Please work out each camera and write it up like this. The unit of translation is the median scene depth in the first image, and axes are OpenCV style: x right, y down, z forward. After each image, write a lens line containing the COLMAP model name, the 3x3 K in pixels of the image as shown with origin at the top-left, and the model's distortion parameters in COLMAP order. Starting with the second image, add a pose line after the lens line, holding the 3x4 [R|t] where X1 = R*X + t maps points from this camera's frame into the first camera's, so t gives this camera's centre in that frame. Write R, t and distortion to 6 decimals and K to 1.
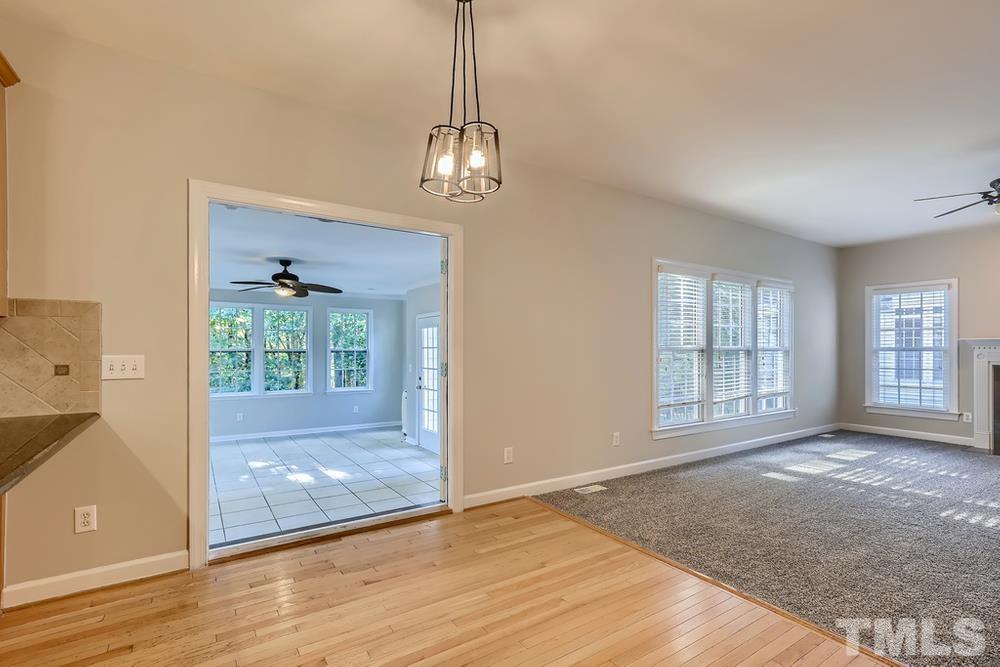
lens RADIAL K [[468.5, 0, 500.2], [0, 468.5, 347.0], [0, 0, 1]] dist [-0.001386, 0.000386]
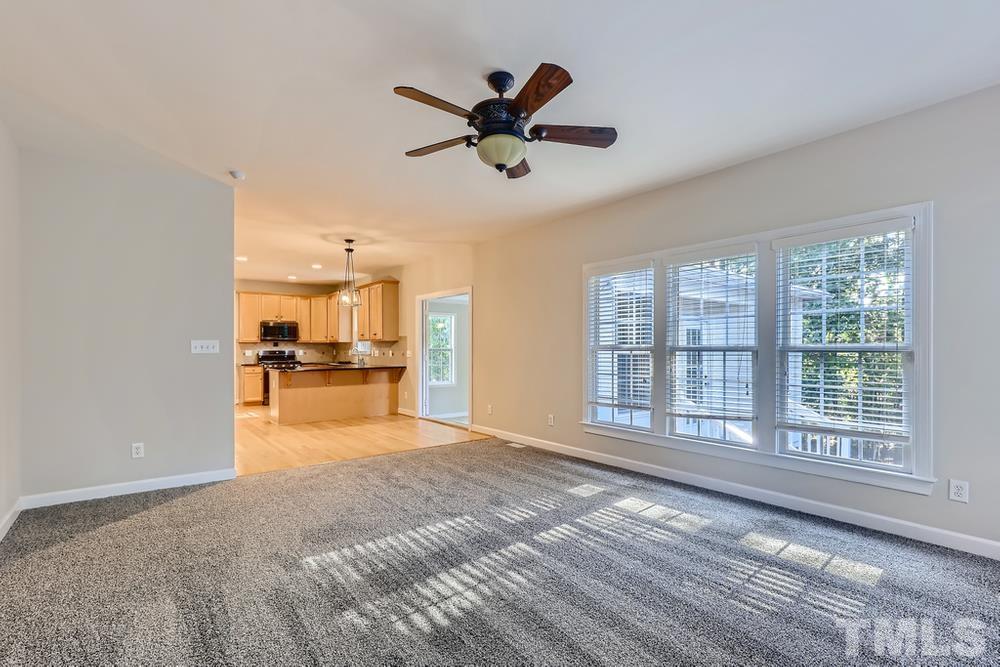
lens RADIAL K [[484.8, 0, 518.7], [0, 484.8, 350.2], [0, 0, 1]] dist [-0.001886, -0.000248]
pose [[0.091786, 0.003741, -0.995772, 1.220360], [0.005491, 0.999976, 0.004262, 0.001449], [0.995764, -0.005859, 0.091763, 0.627395]]
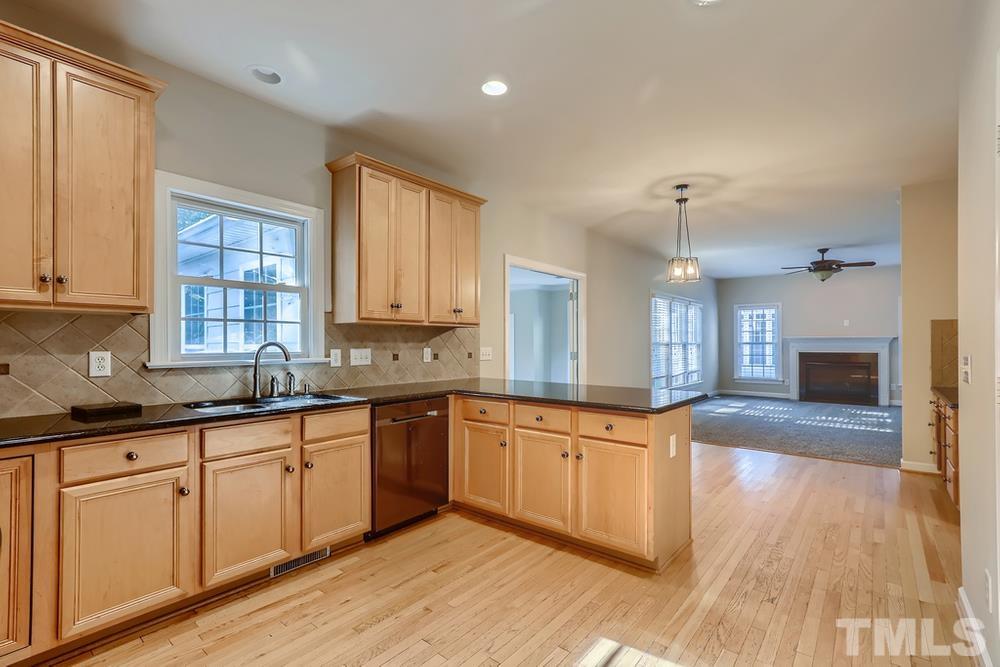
lens RADIAL K [[455.9, 0, 506.8], [0, 455.9, 338.5], [0, 0, 1]] dist [-0.002998, -0.000194]
pose [[0.955369, 0.000274, 0.295414, -0.537917], [0.002100, 0.999968, -0.007720, -0.002133], [-0.295406, 0.007996, 0.955338, -0.336521]]
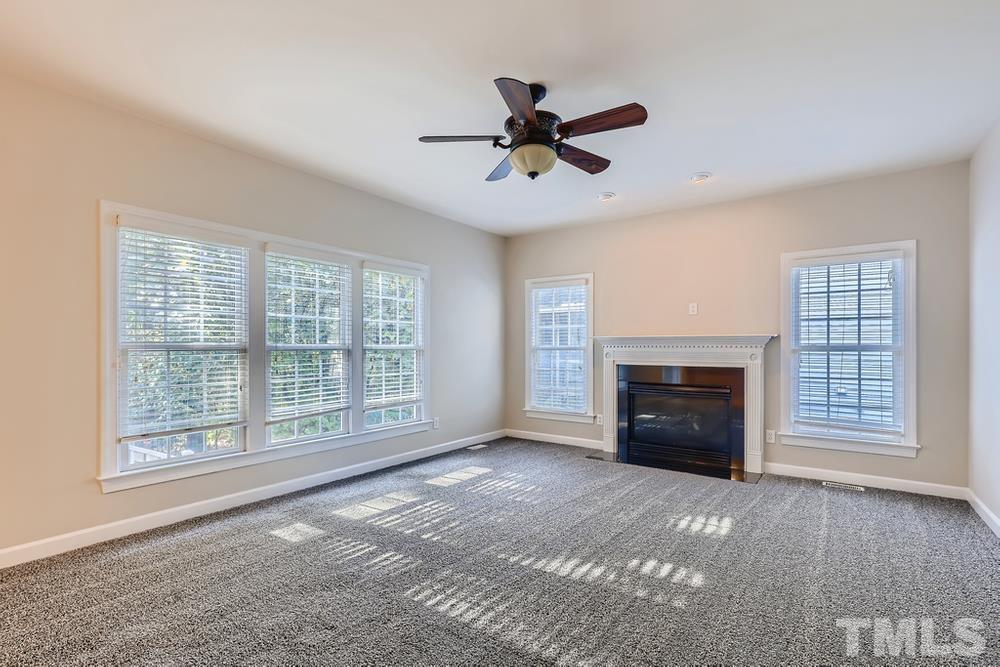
lens RADIAL K [[468.5, 0, 500.2], [0, 468.5, 347.0], [0, 0, 1]] dist [-0.001386, 0.000386]
pose [[0.936540, -0.000697, 0.350561, 0.513341], [0.000625, 1.000000, 0.000318, 0.002562], [-0.350561, -0.000079, 0.936540, 0.196071]]
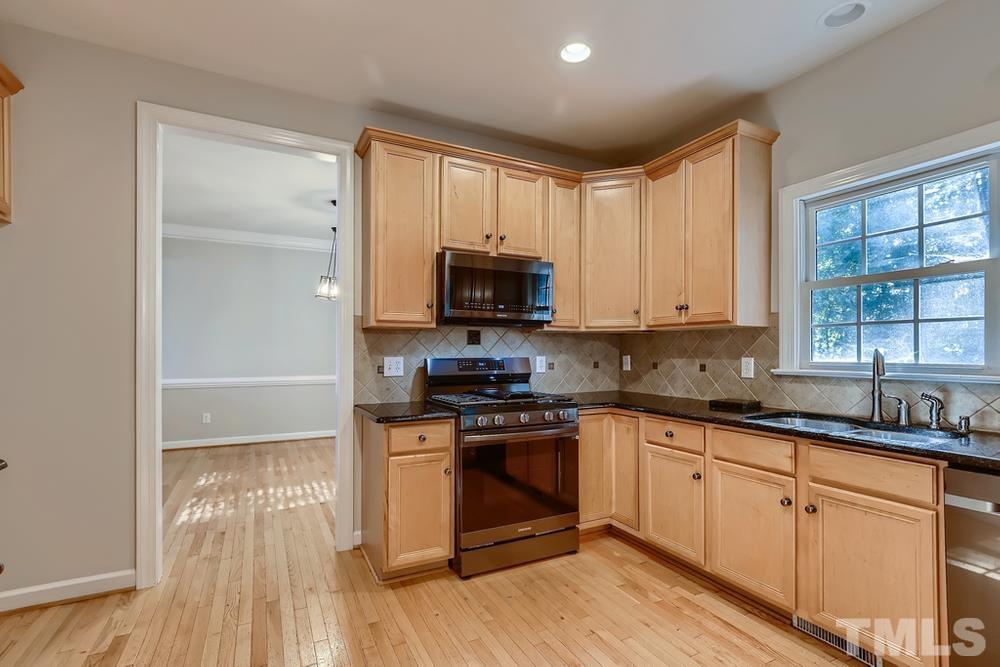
lens RADIAL K [[468.5, 0, 500.2], [0, 468.5, 347.0], [0, 0, 1]] dist [-0.001386, 0.000386]
pose [[-0.112197, -0.009509, -0.993640, -0.236395], [0.001469, 0.999952, -0.009735, -0.001537], [0.993685, -0.002551, -0.112178, -0.066956]]
